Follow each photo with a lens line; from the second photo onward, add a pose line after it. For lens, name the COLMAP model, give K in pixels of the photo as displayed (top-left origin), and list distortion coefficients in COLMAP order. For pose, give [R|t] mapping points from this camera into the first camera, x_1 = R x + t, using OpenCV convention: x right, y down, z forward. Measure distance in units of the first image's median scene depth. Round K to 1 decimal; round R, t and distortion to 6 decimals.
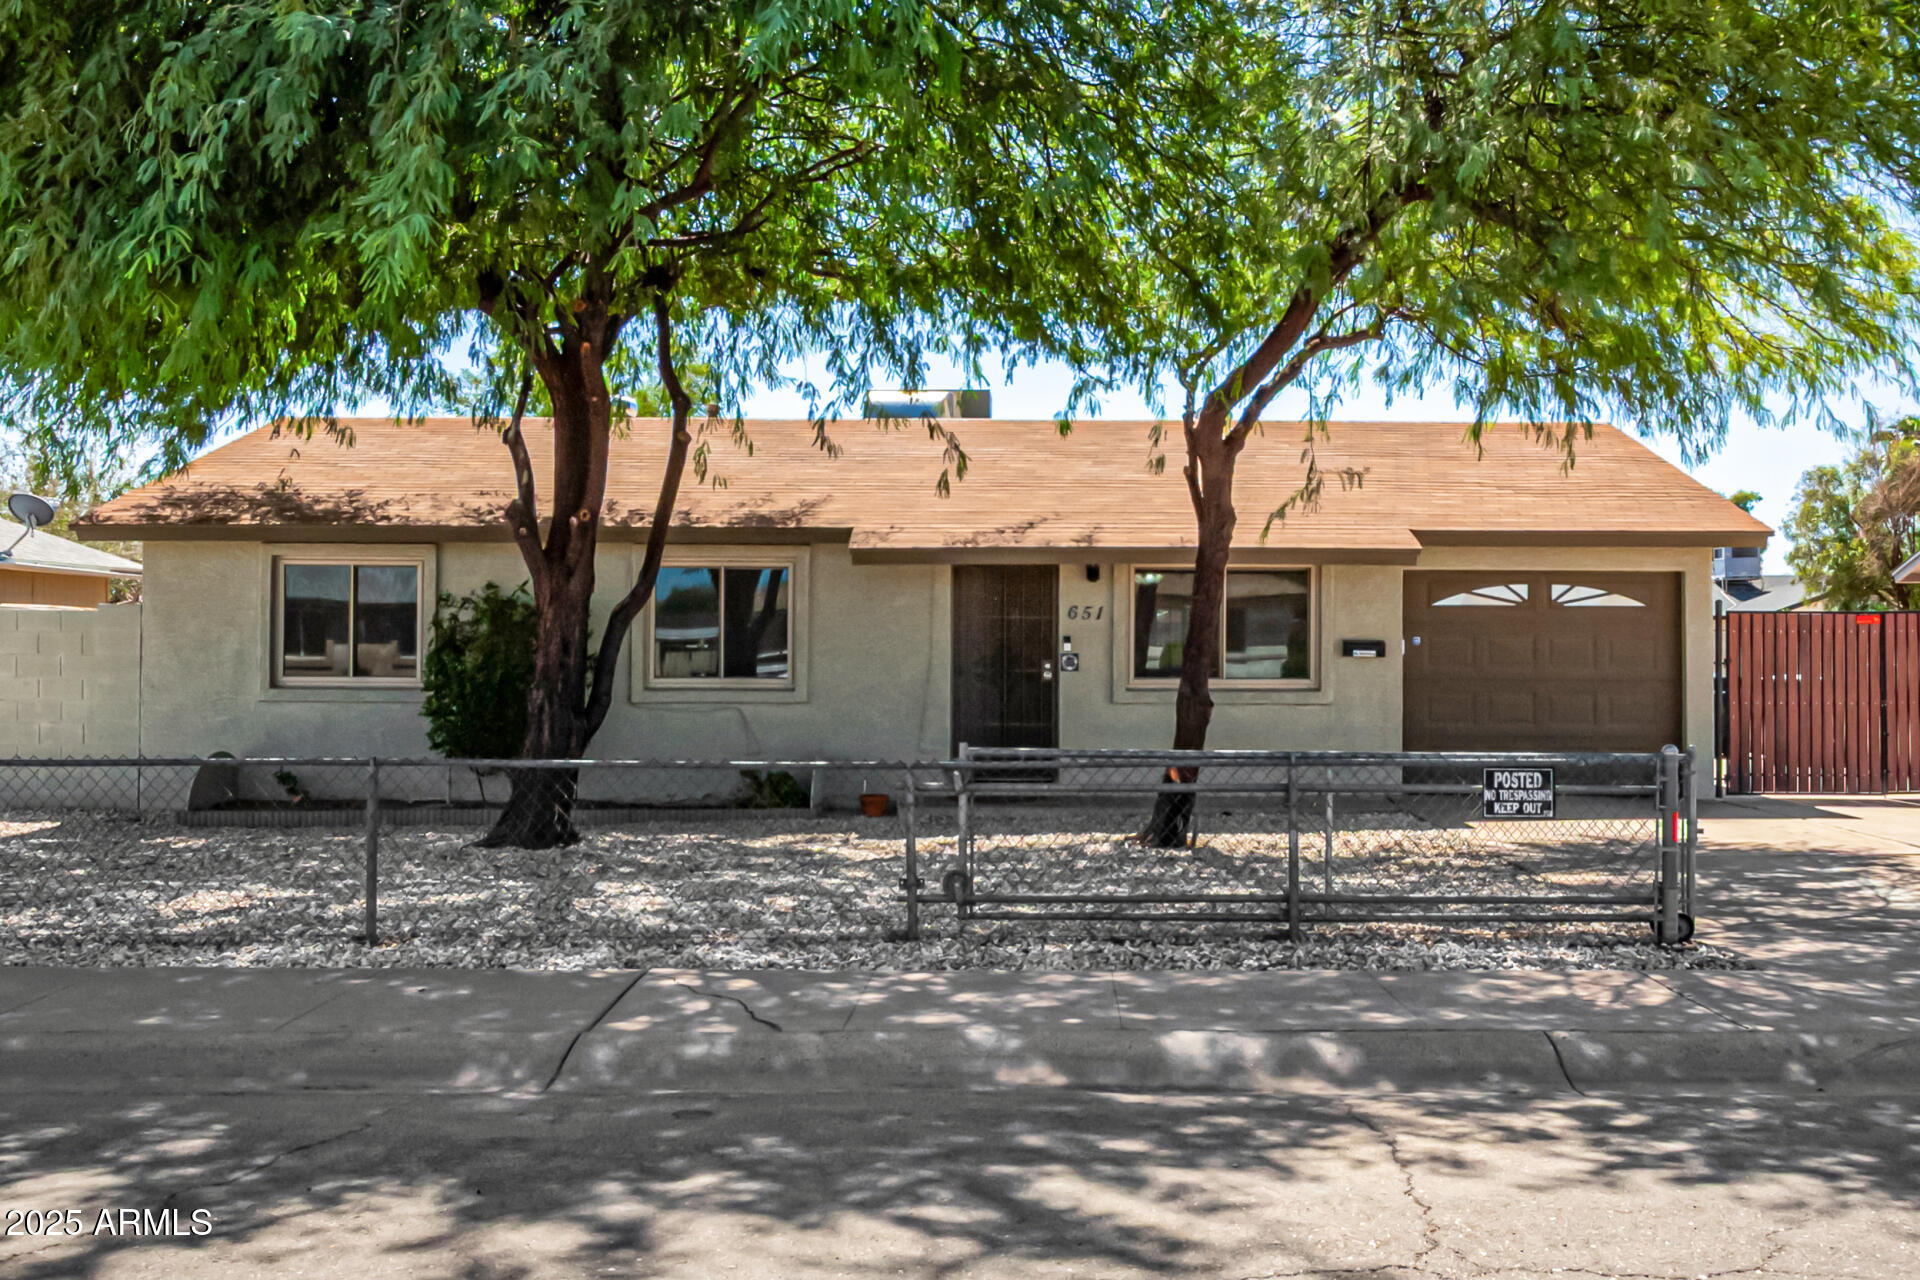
lens RADIAL K [[875.7, 0, 959.6], [0, 875.7, 646.8], [0, 0, 1]] dist [0.005858, -0.003249]
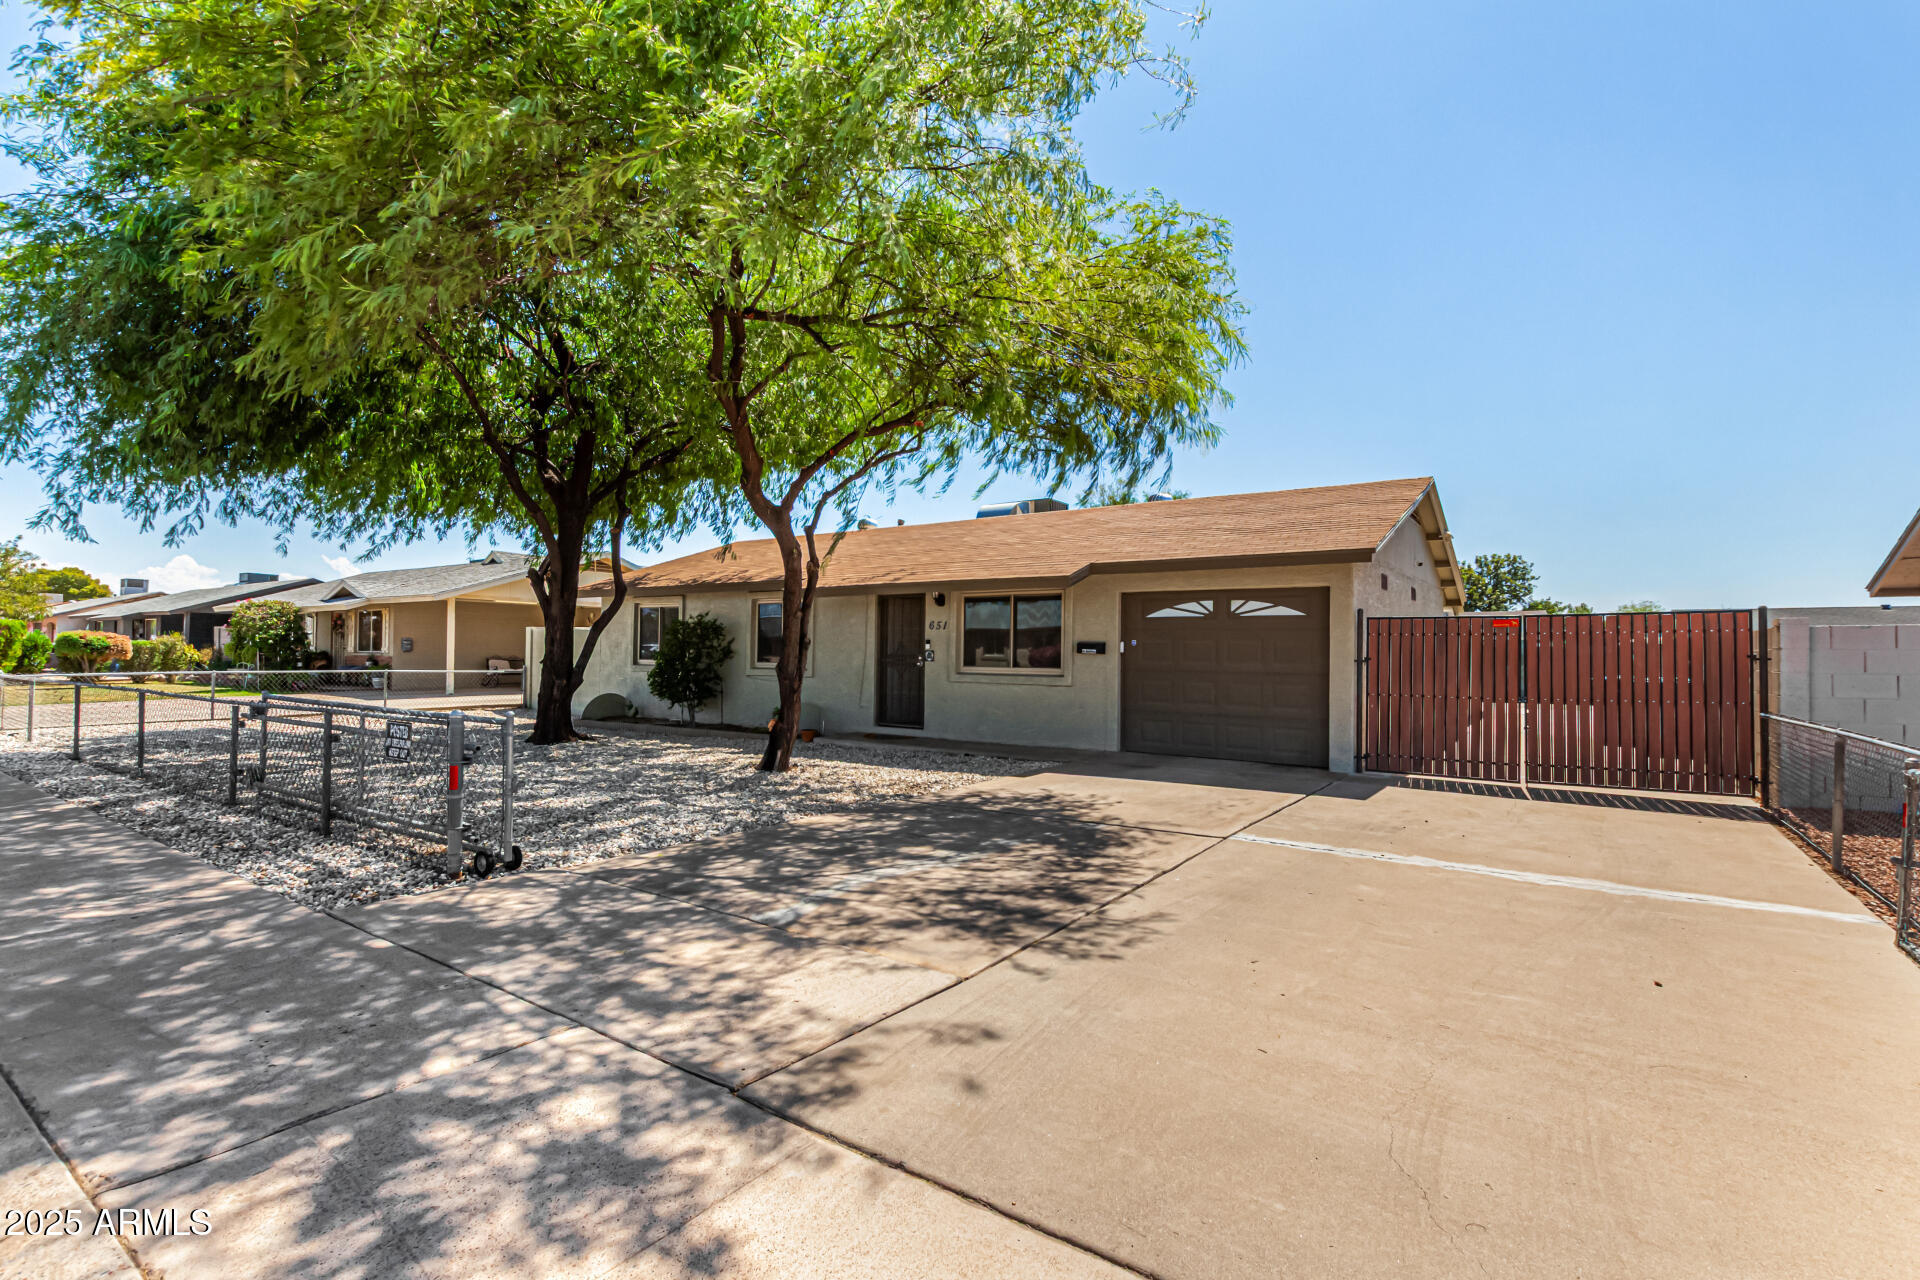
lens RADIAL K [[875.7, 0, 965.2], [0, 875.7, 635.5], [0, 0, 1]] dist [0.005858, -0.003249]
pose [[0.829041, -0.003937, -0.559174, 1.090936], [-0.006853, 0.999829, -0.017198, 0.007427], [0.559146, 0.018090, 0.828872, -0.306064]]
